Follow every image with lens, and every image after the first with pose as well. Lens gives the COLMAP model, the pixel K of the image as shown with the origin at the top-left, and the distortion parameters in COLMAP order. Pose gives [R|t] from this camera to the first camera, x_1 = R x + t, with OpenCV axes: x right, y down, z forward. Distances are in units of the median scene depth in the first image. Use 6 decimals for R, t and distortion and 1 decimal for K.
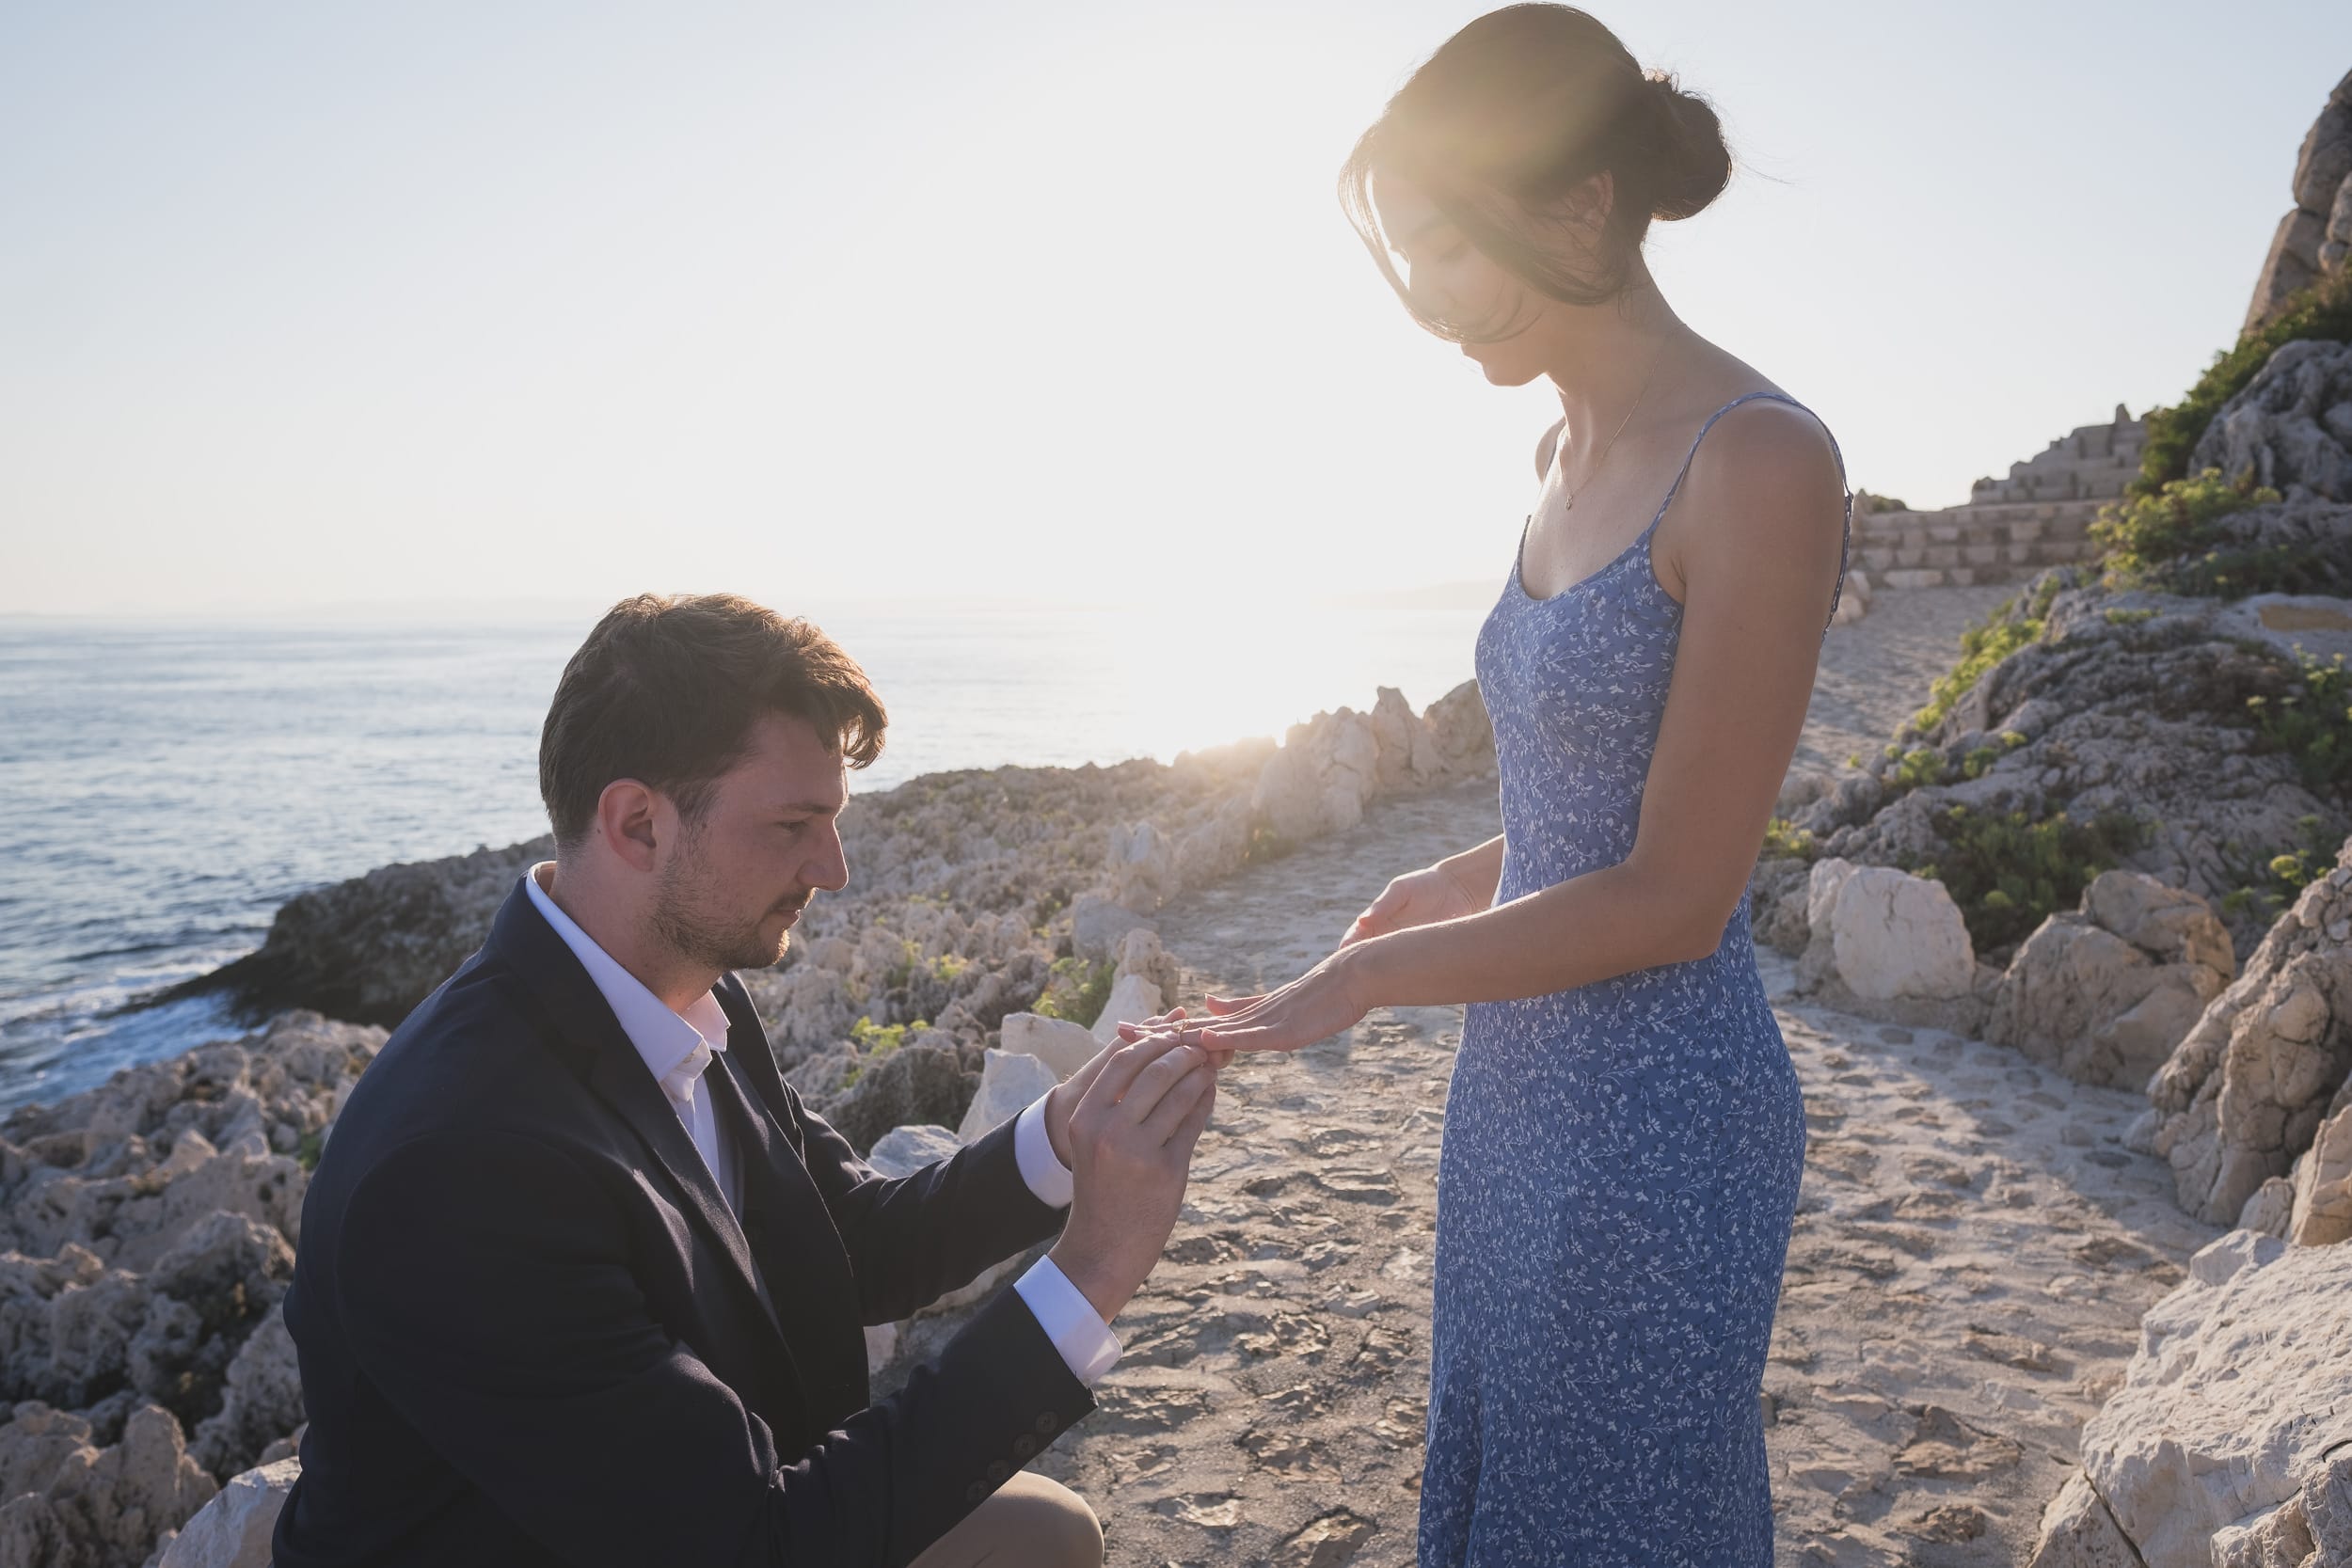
lens RADIAL K [[1682.8, 0, 1176.0], [0, 1682.8, 784.0], [0, 0, 1]] dist [-0.002802, 0.000980]
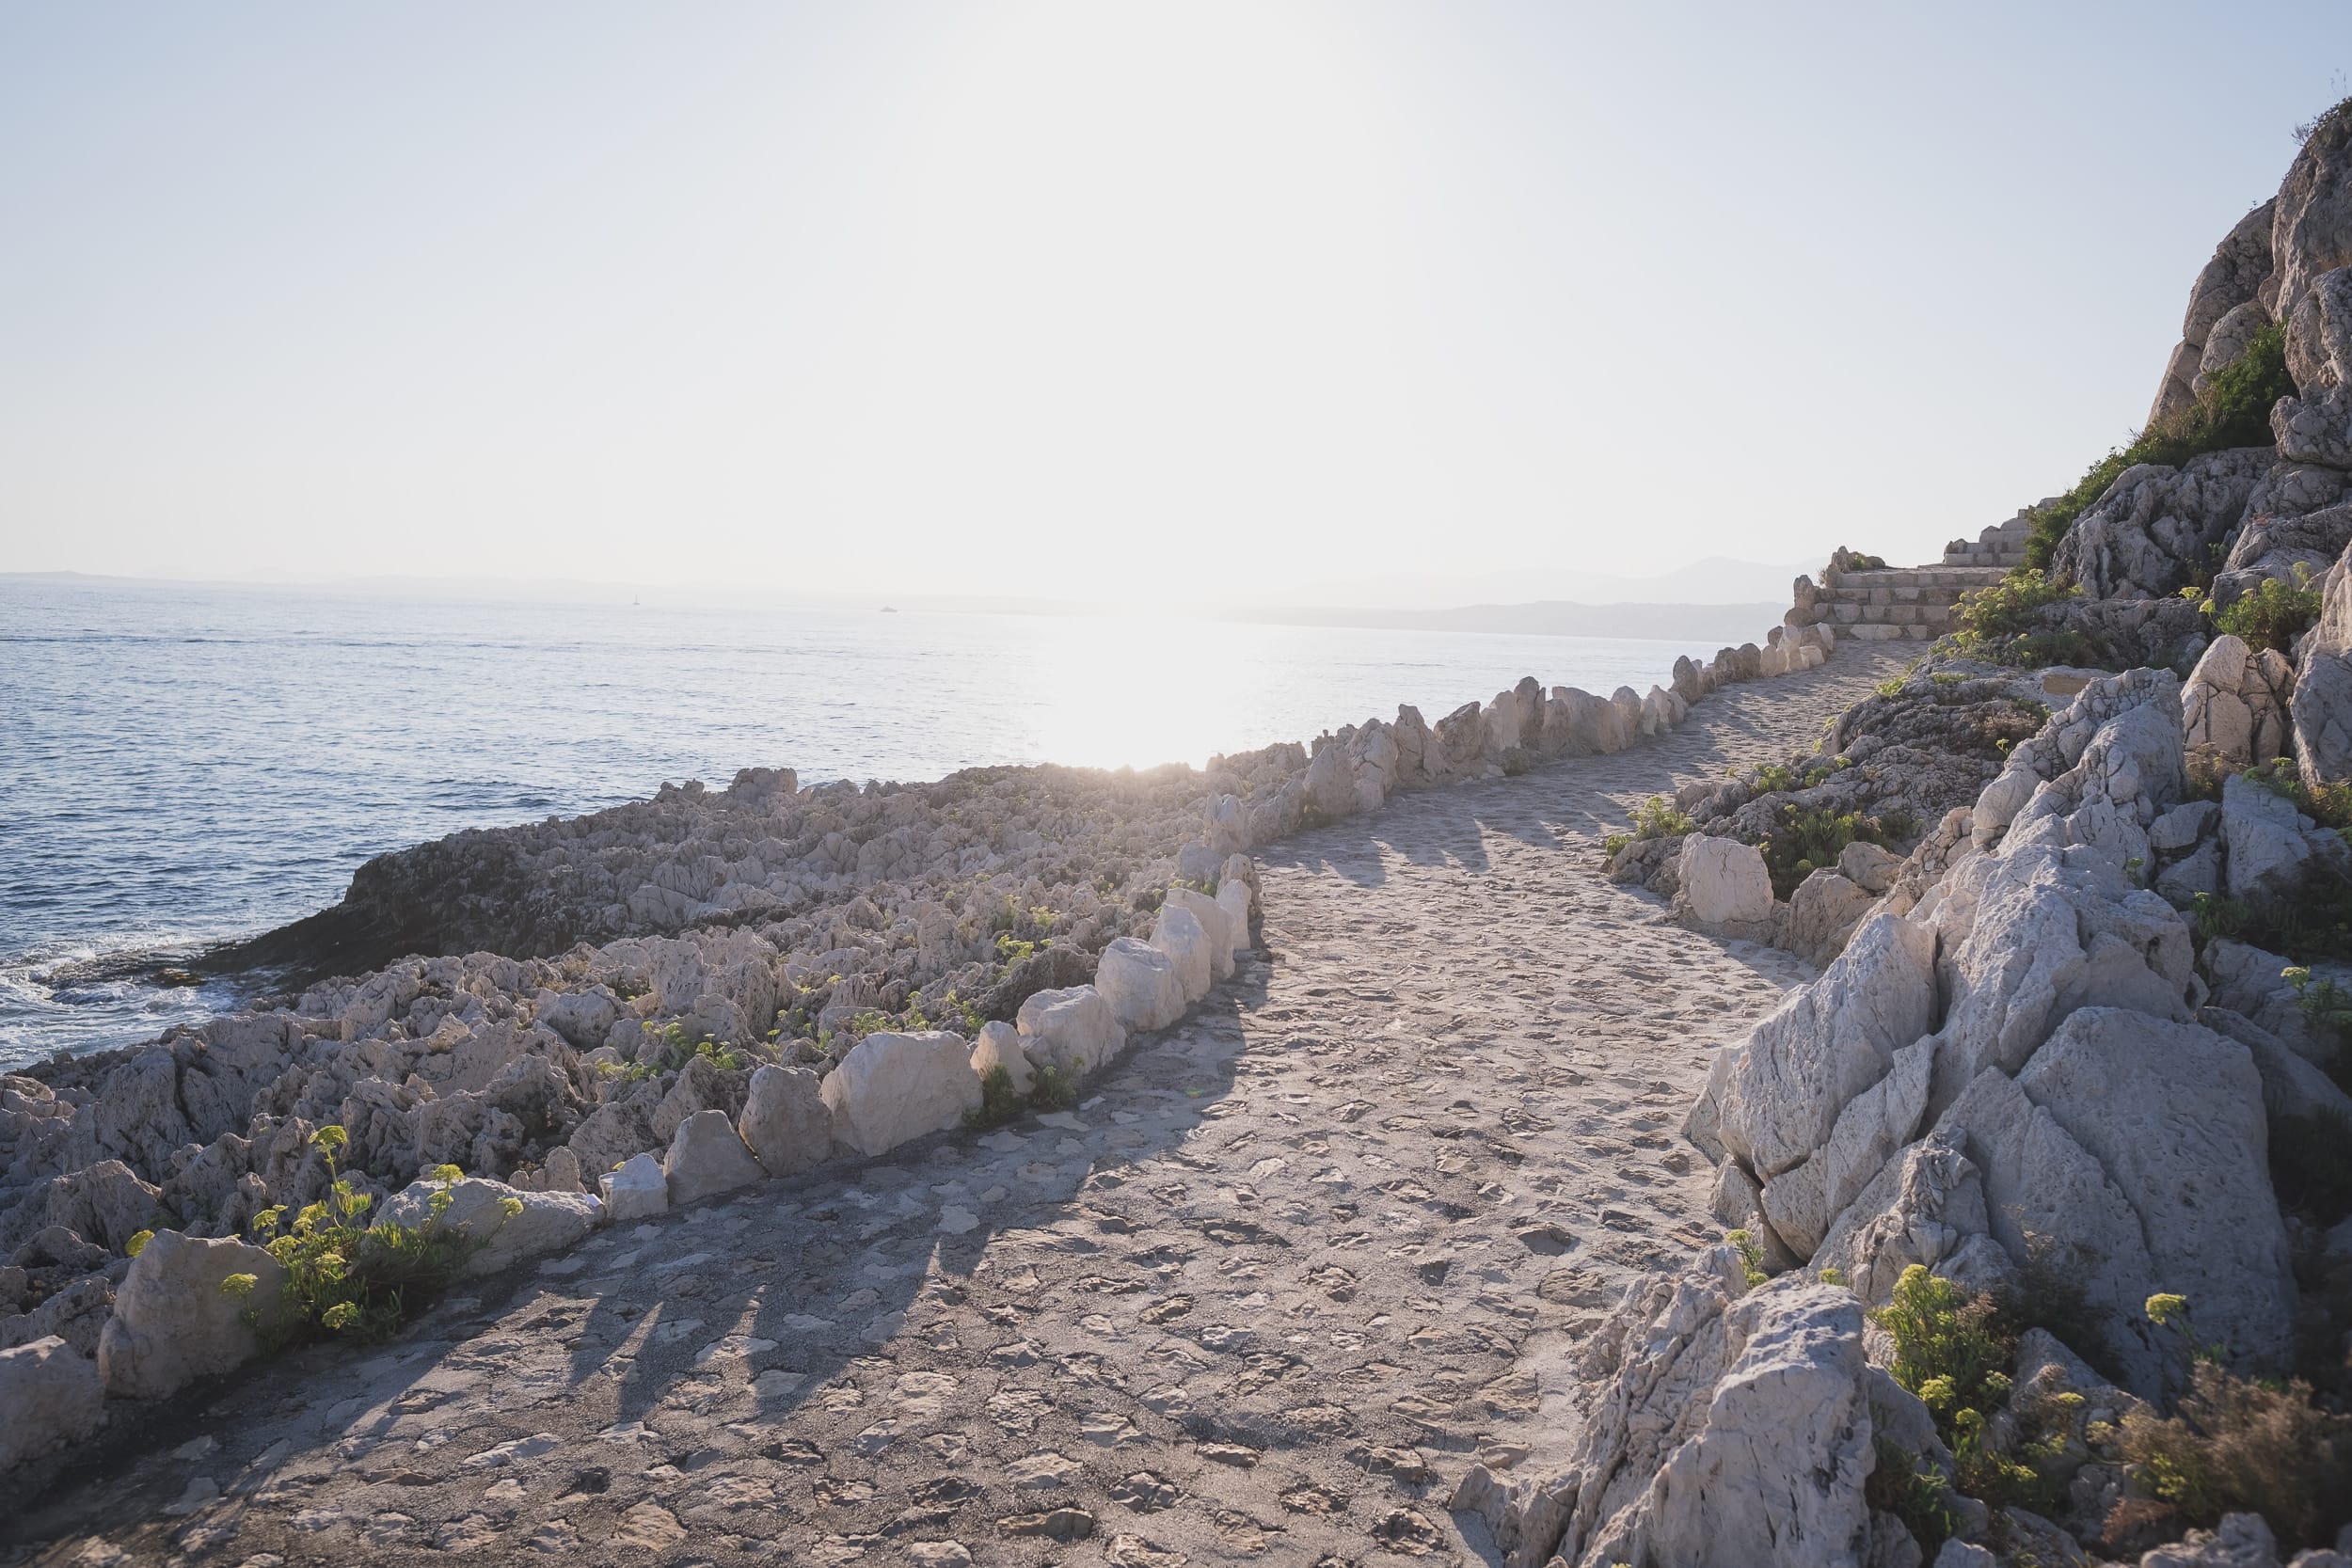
lens RADIAL K [[1648.3, 0, 1176.0], [0, 1648.3, 784.0], [0, 0, 1]] dist [-0.001190, -0.001740]
pose [[0.998862, 0.044988, -0.015814, -0.033649], [-0.045058, 0.998976, -0.004115, 0.017664], [0.015612, 0.004823, 0.999866, -0.307175]]
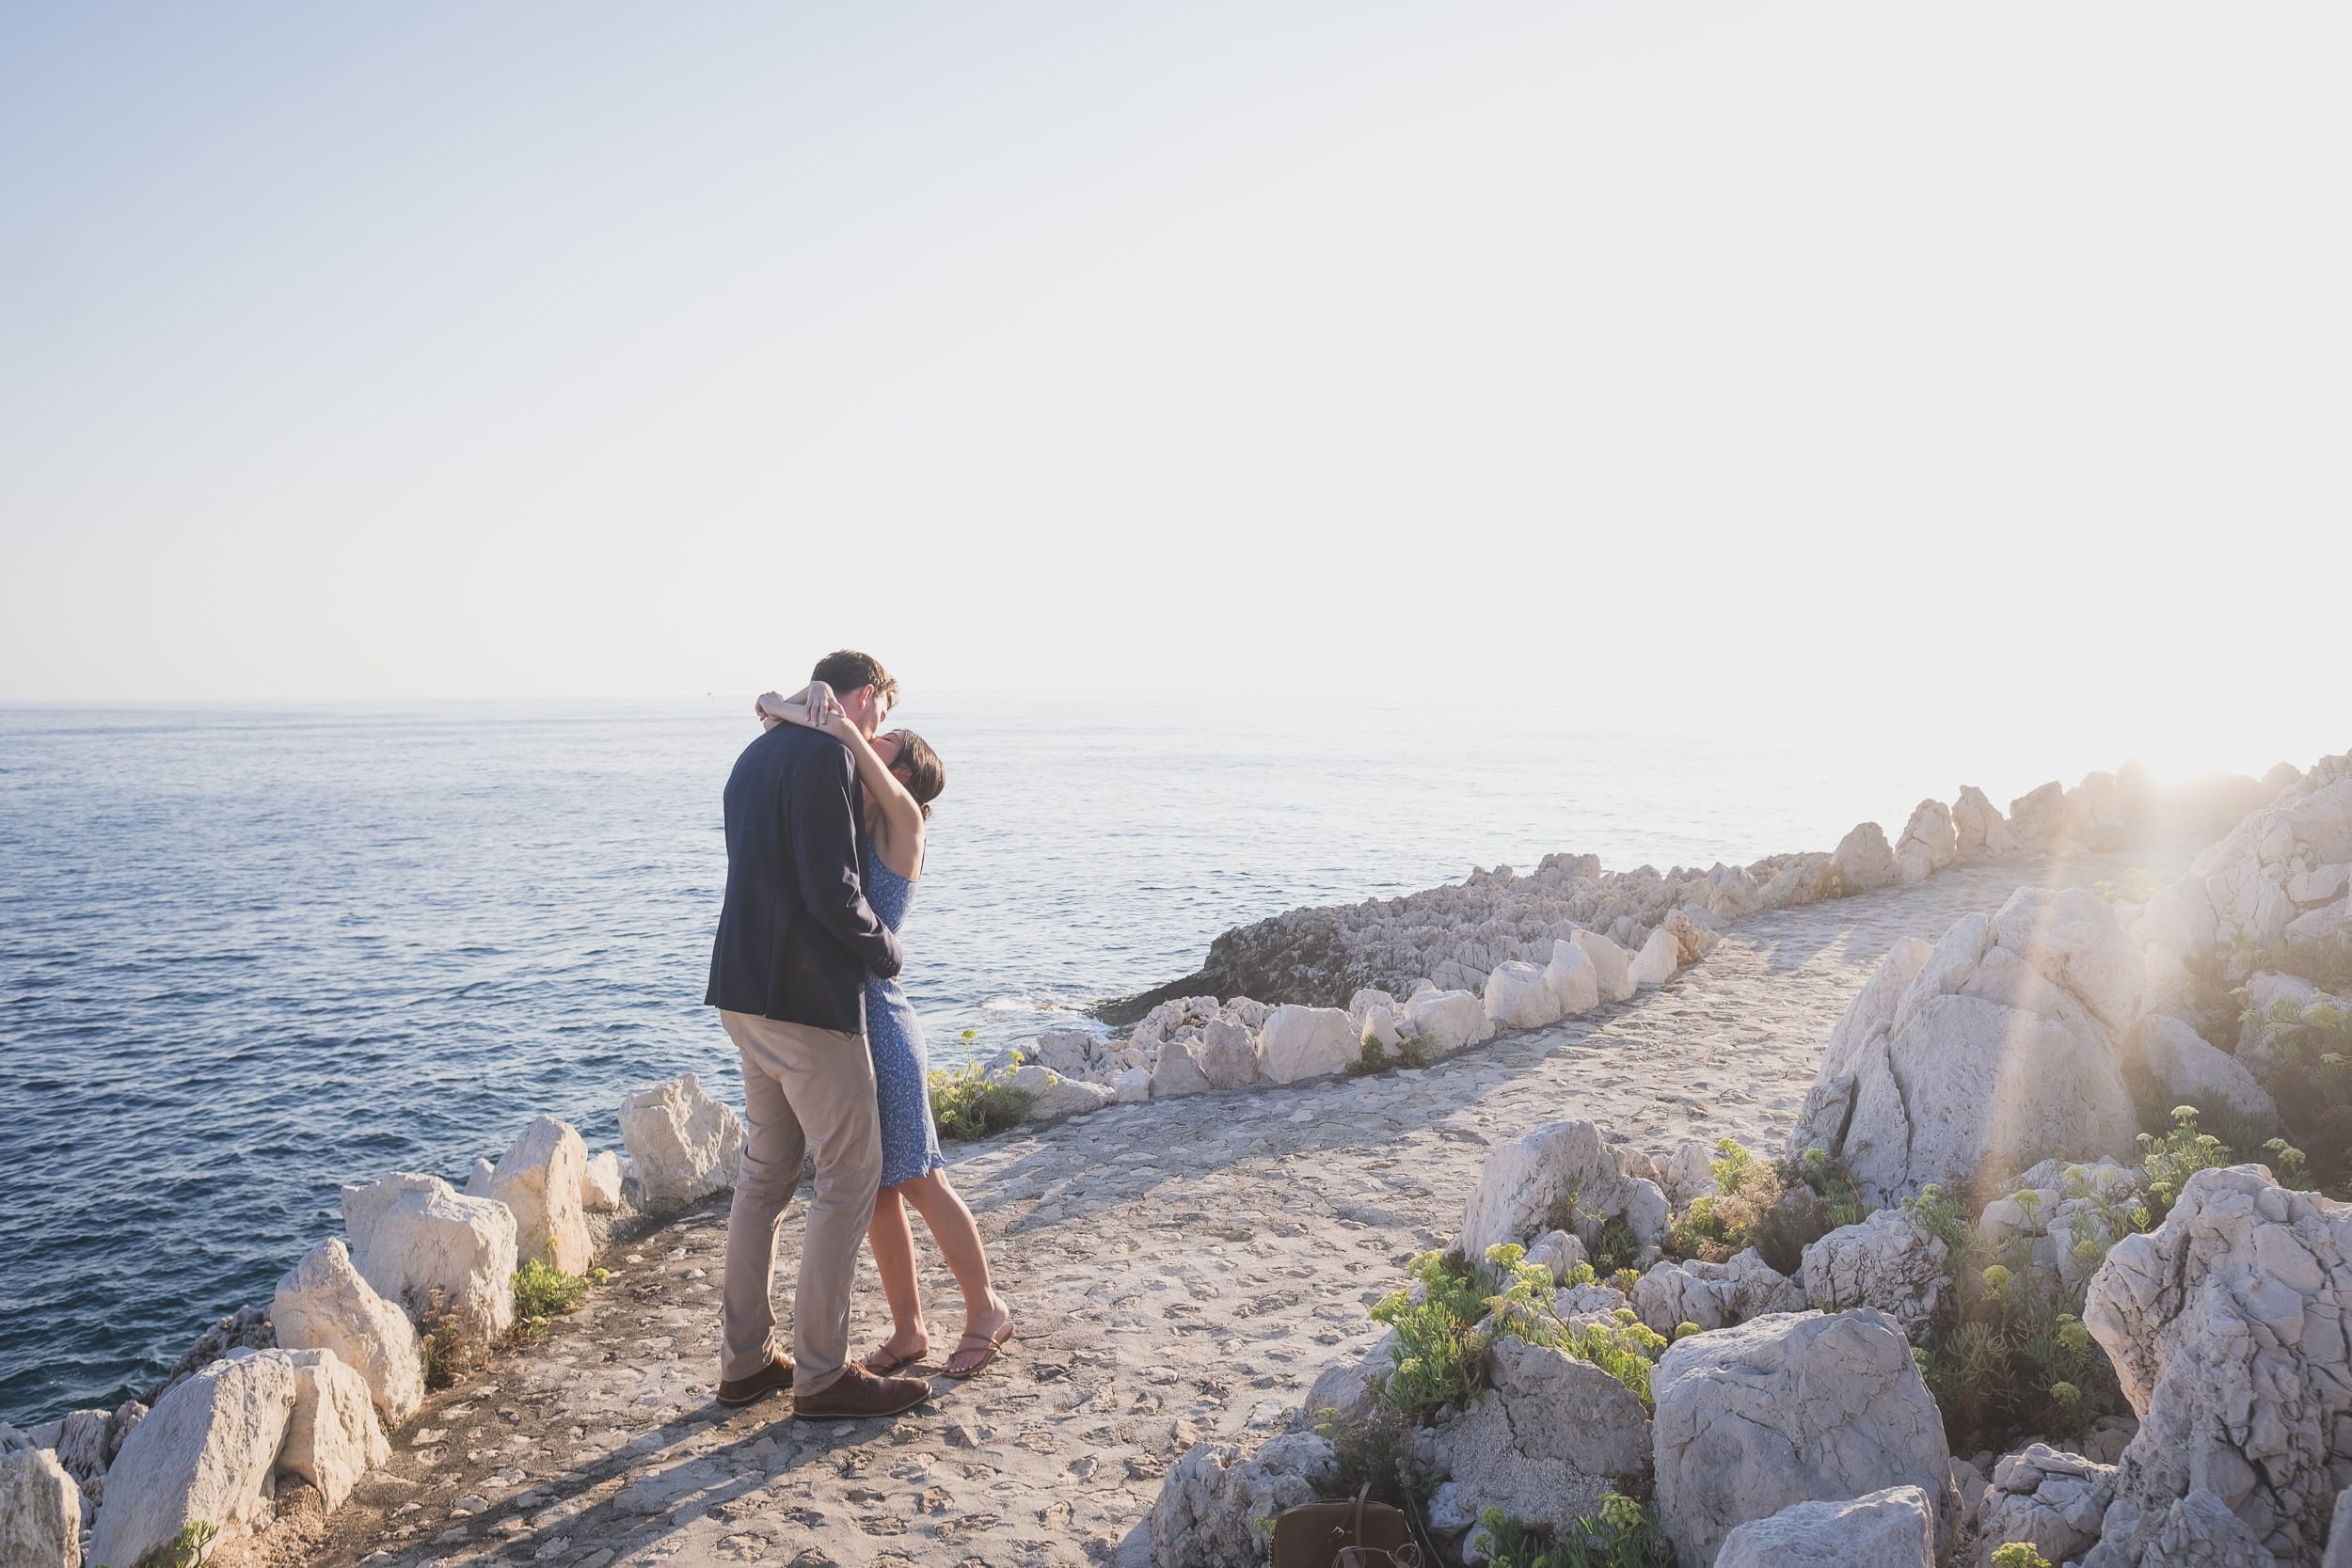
lens RADIAL K [[1648.3, 0, 1176.0], [0, 1648.3, 784.0], [0, 0, 1]] dist [-0.001190, -0.001740]
pose [[0.870489, 0.027702, -0.491407, 0.235604], [-0.050245, 0.998200, -0.032734, 0.019232], [0.489616, 0.053185, 0.870315, -0.542494]]
